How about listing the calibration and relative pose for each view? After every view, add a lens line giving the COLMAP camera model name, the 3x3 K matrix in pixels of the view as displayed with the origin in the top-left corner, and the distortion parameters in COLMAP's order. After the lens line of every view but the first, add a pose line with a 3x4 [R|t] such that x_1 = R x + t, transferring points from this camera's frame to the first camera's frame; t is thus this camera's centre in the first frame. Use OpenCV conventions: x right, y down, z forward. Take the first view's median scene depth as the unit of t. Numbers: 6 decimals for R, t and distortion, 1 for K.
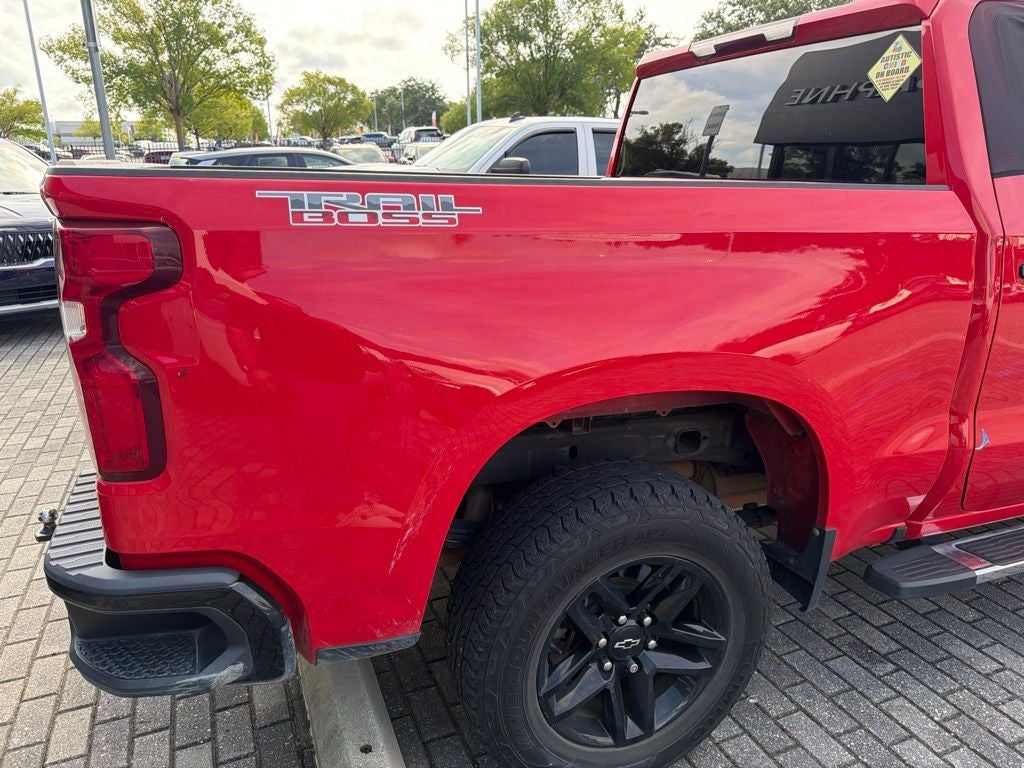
lens RADIAL K [[731.7, 0, 512.0], [0, 731.7, 384.0], [0, 0, 1]] dist [-0.000361, -0.002958]
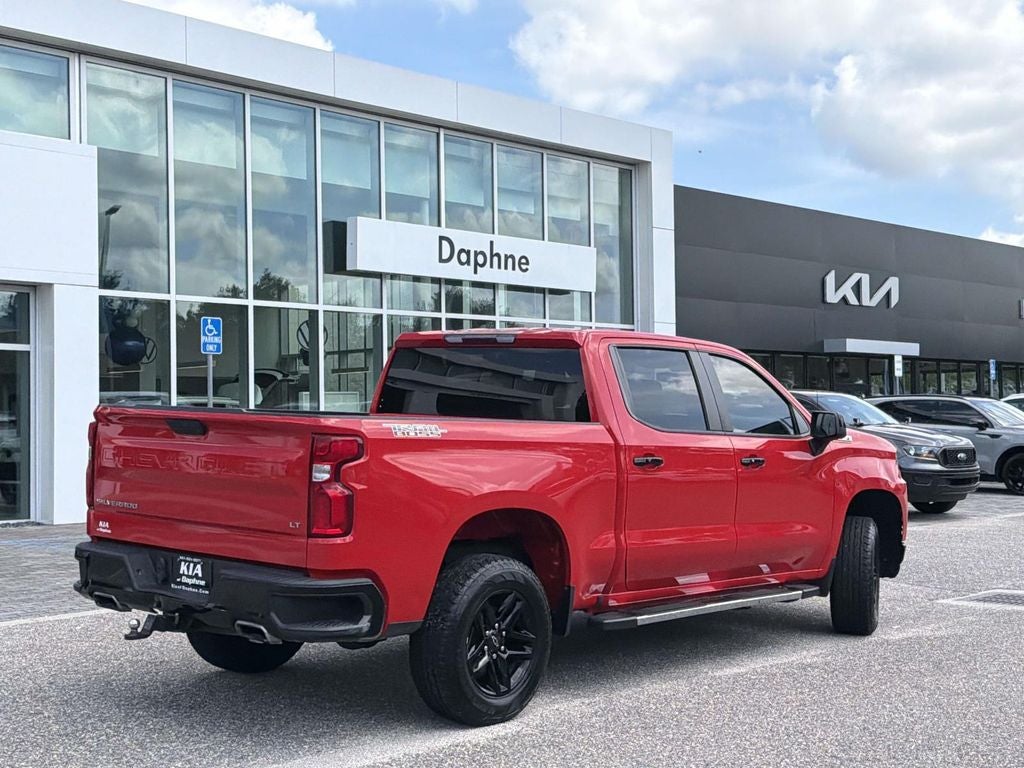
lens RADIAL K [[731.7, 0, 512.0], [0, 731.7, 384.0], [0, 0, 1]] dist [-0.000361, -0.002958]
pose [[0.909168, 0.026321, 0.415597, -0.929976], [0.099522, 0.955348, -0.278219, 0.345772], [-0.404363, 0.294309, 0.865952, -1.380666]]
